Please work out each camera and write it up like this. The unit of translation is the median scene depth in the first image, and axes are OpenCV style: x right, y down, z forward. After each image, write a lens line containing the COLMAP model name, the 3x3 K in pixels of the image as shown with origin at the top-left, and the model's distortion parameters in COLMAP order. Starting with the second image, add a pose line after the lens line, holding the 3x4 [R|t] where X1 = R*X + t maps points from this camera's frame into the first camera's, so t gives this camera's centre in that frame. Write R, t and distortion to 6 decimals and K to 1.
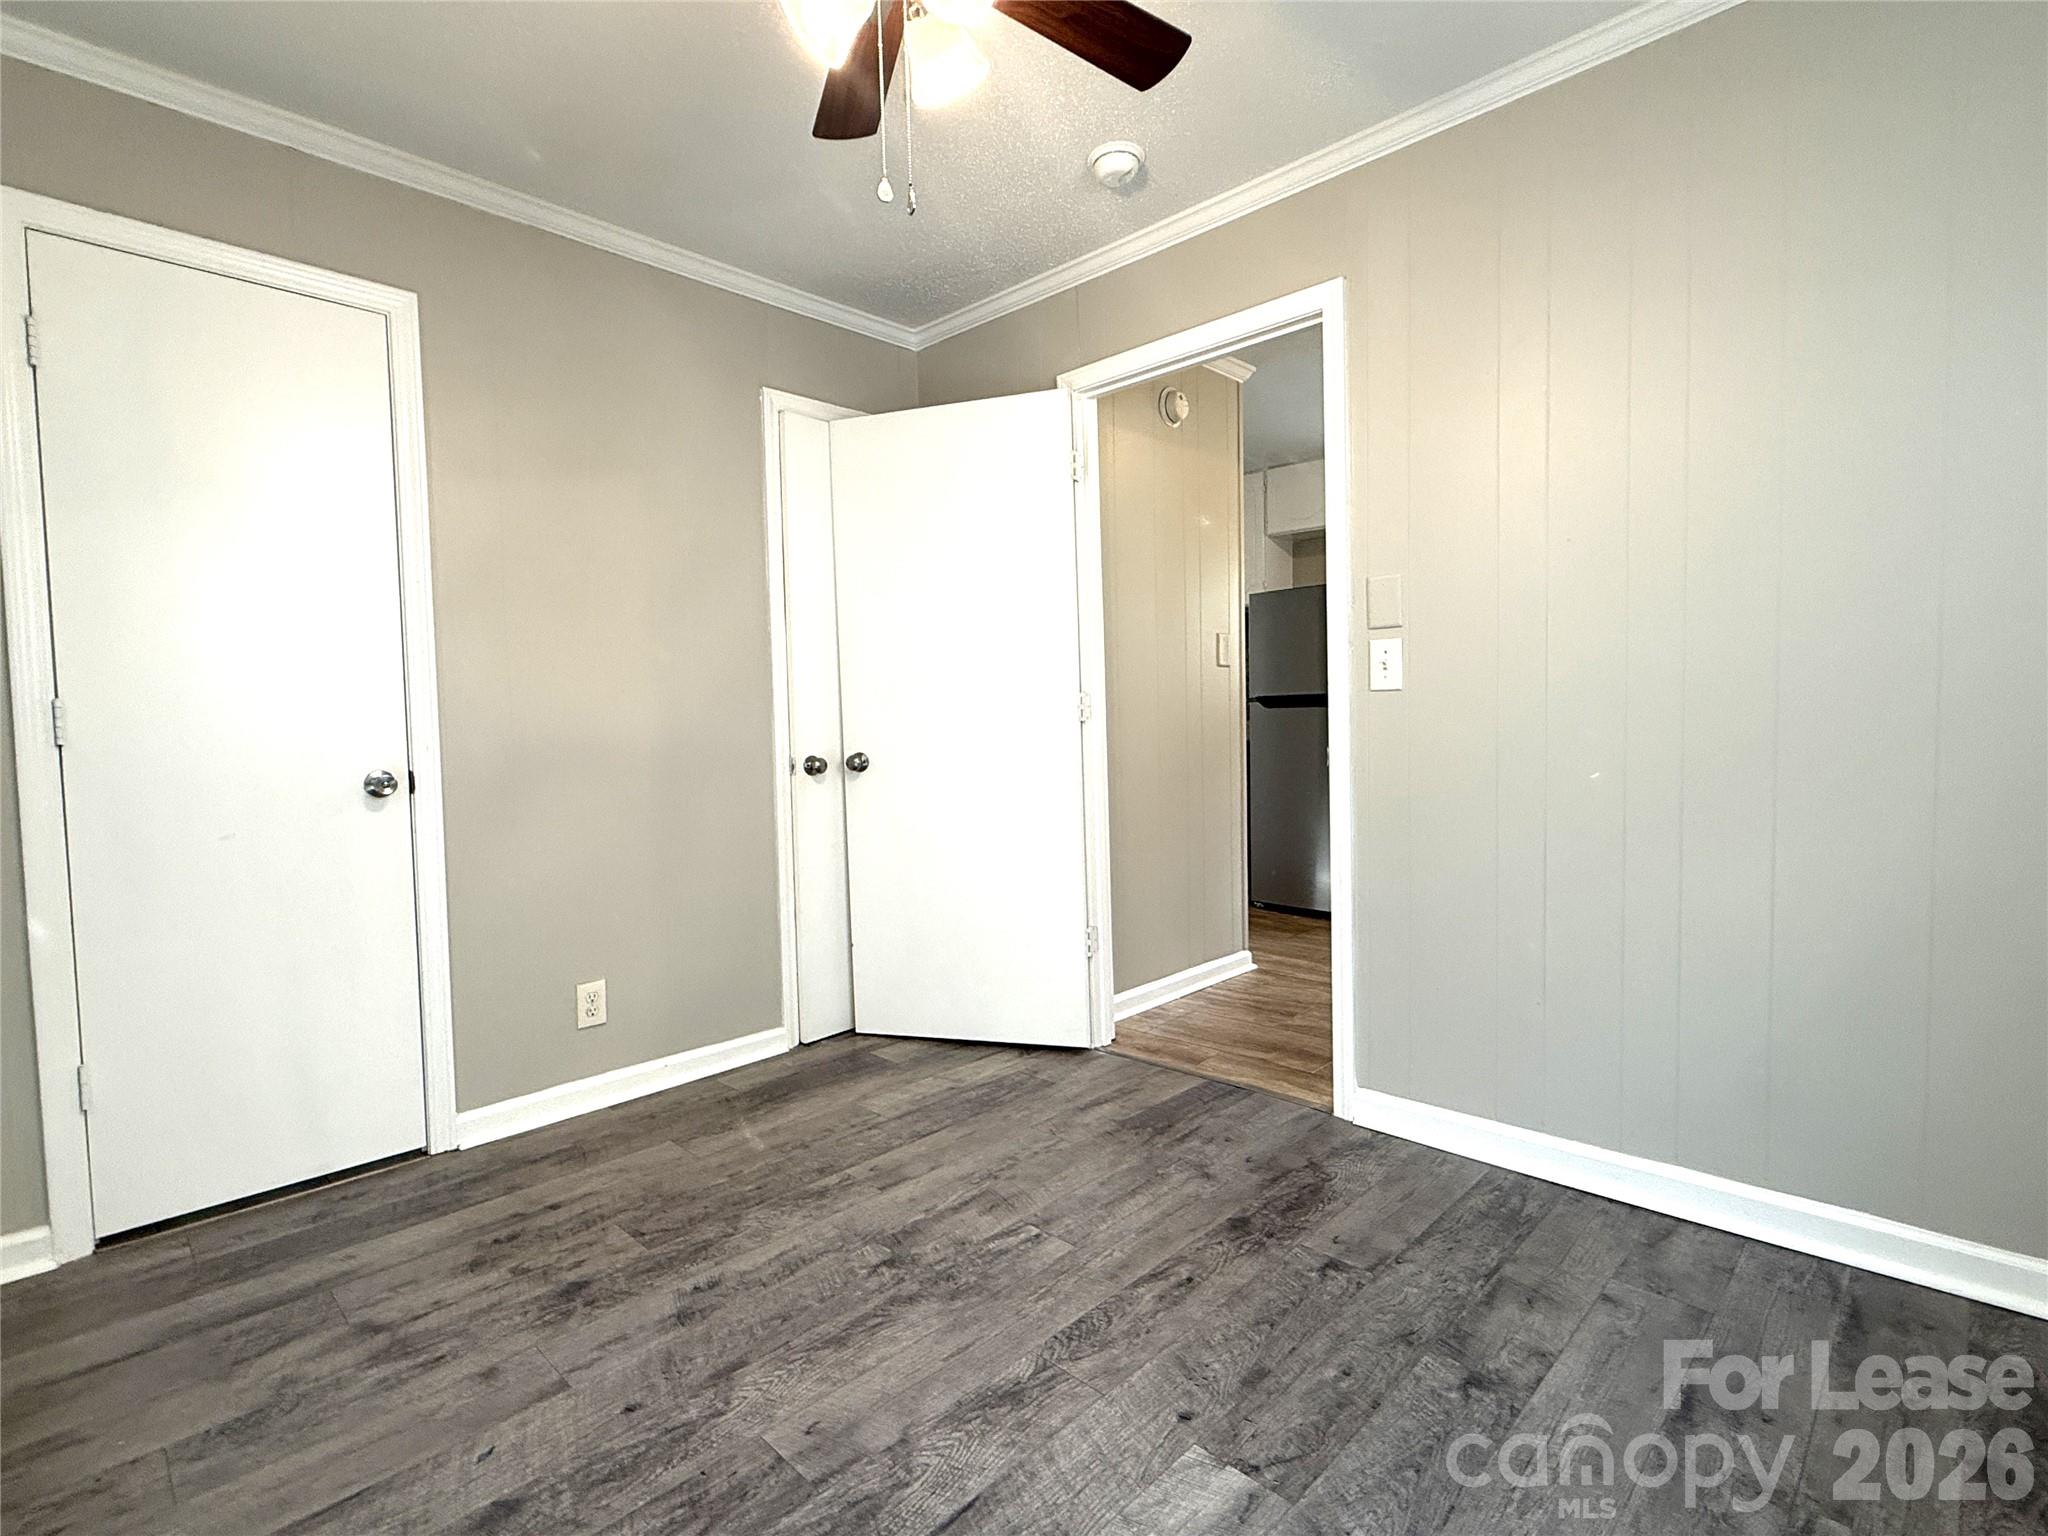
lens RADIAL K [[985.2, 0, 1020.7], [0, 985.2, 761.8], [0, 0, 1]] dist [0.000348, -0.000329]
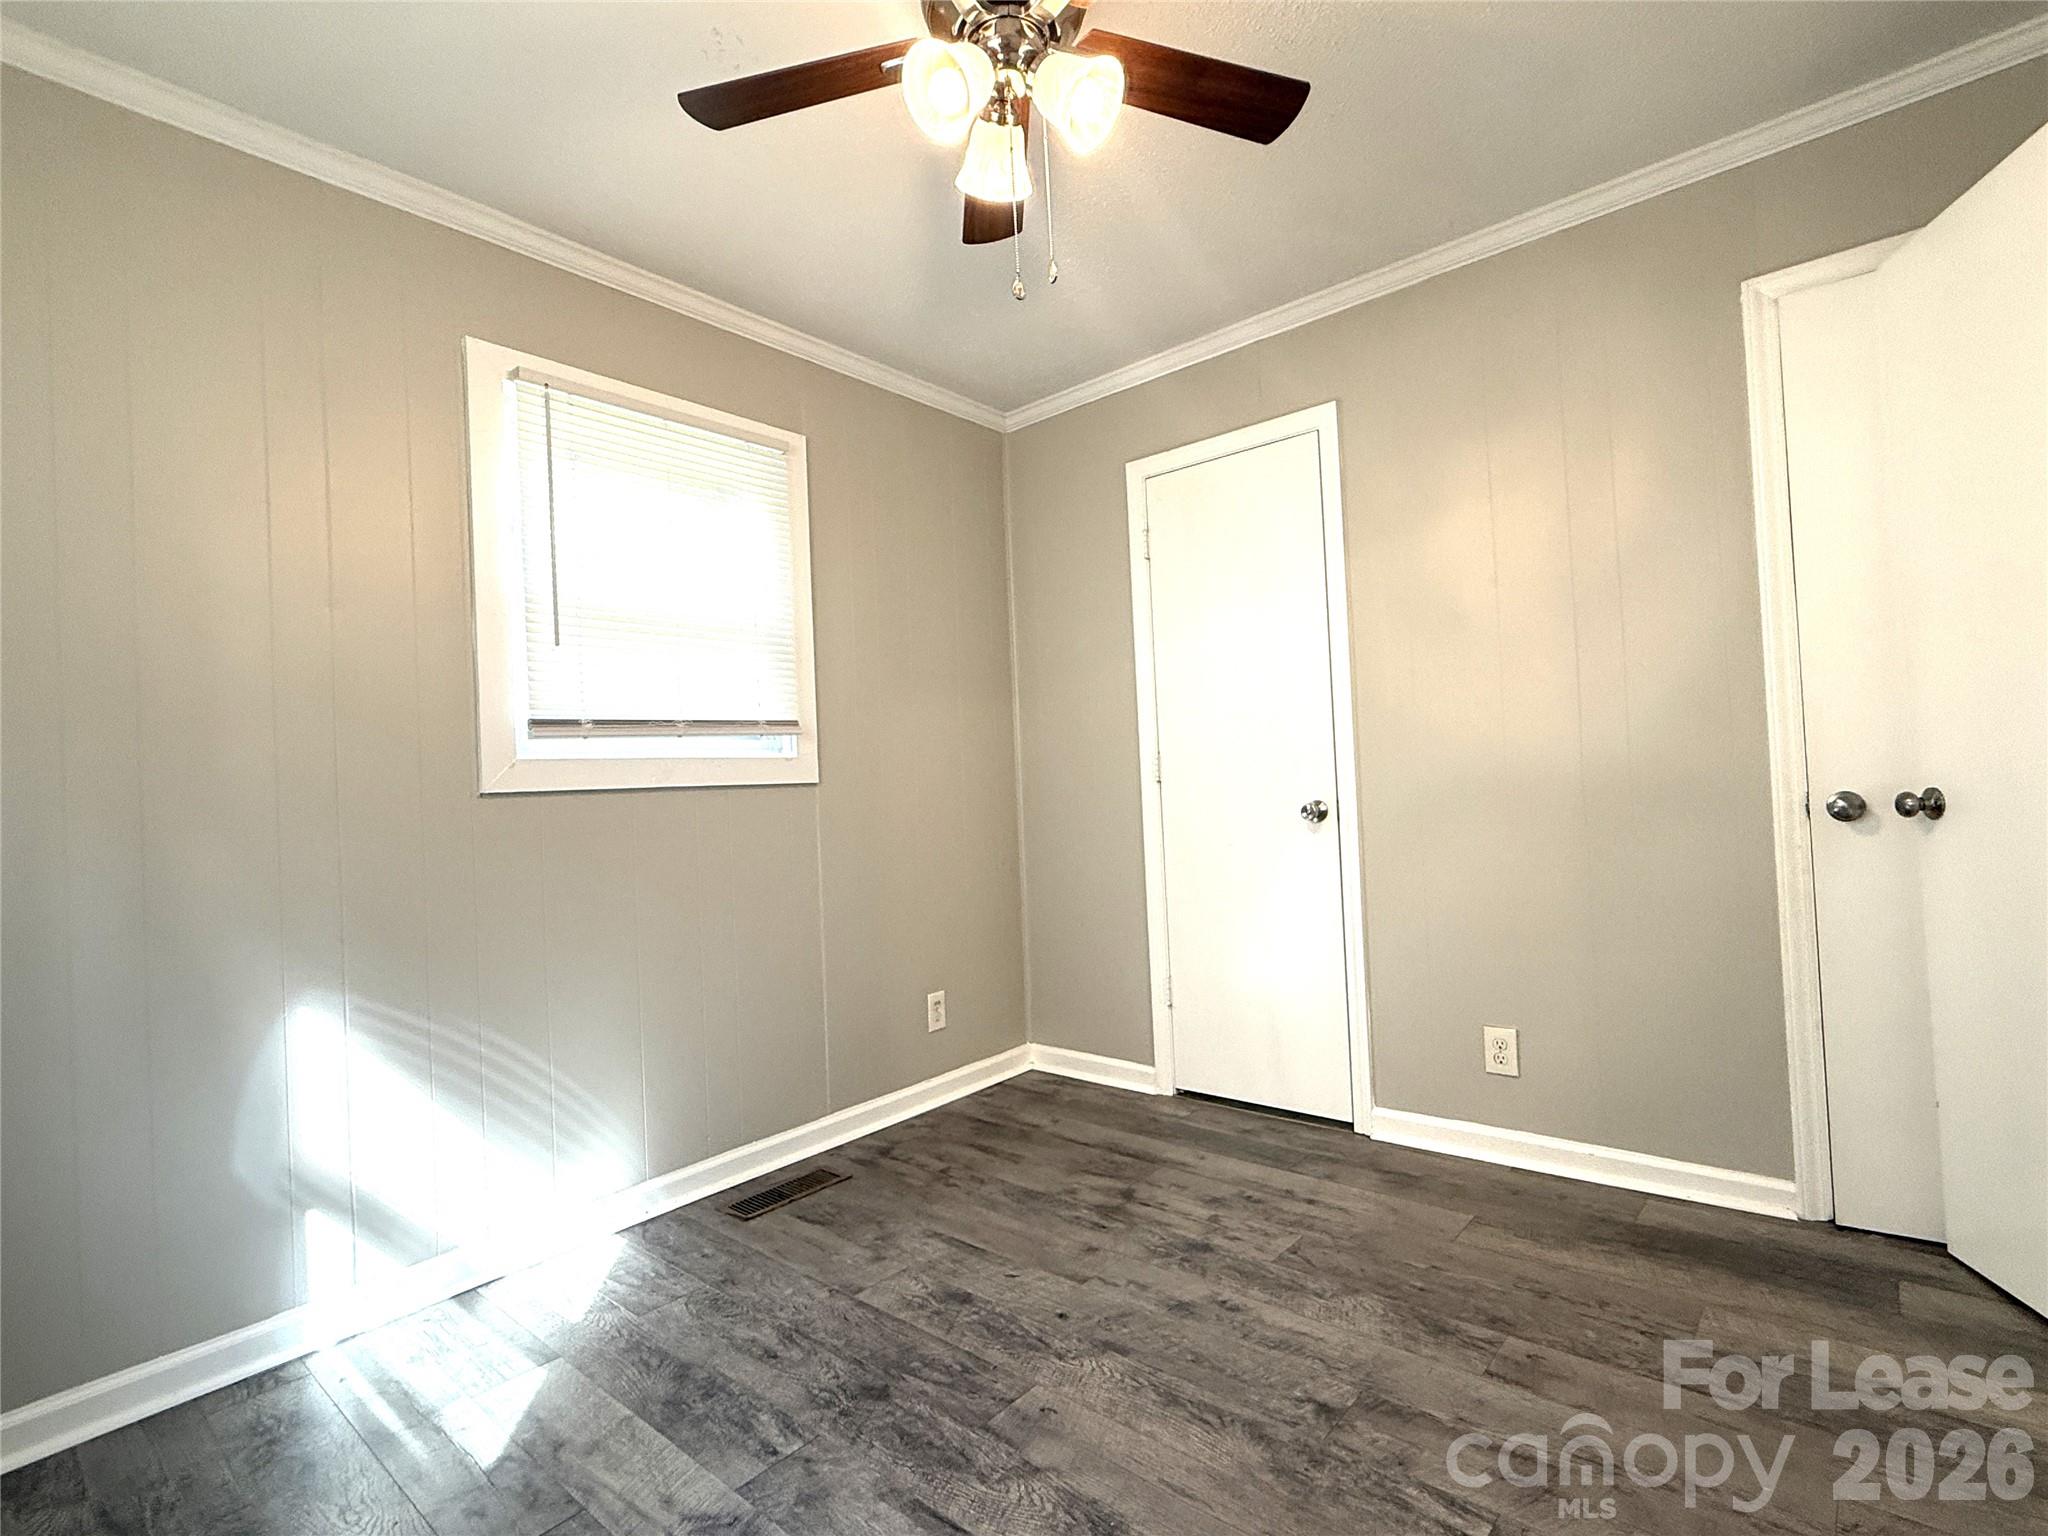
lens RADIAL K [[985.2, 0, 1031.4], [0, 985.2, 772.5], [0, 0, 1]] dist [0.000348, -0.000329]
pose [[0.066751, 0.001900, -0.997768, 0.632742], [0.002637, 0.999994, 0.002080, -0.034608], [0.997766, -0.002770, 0.066746, 0.638648]]
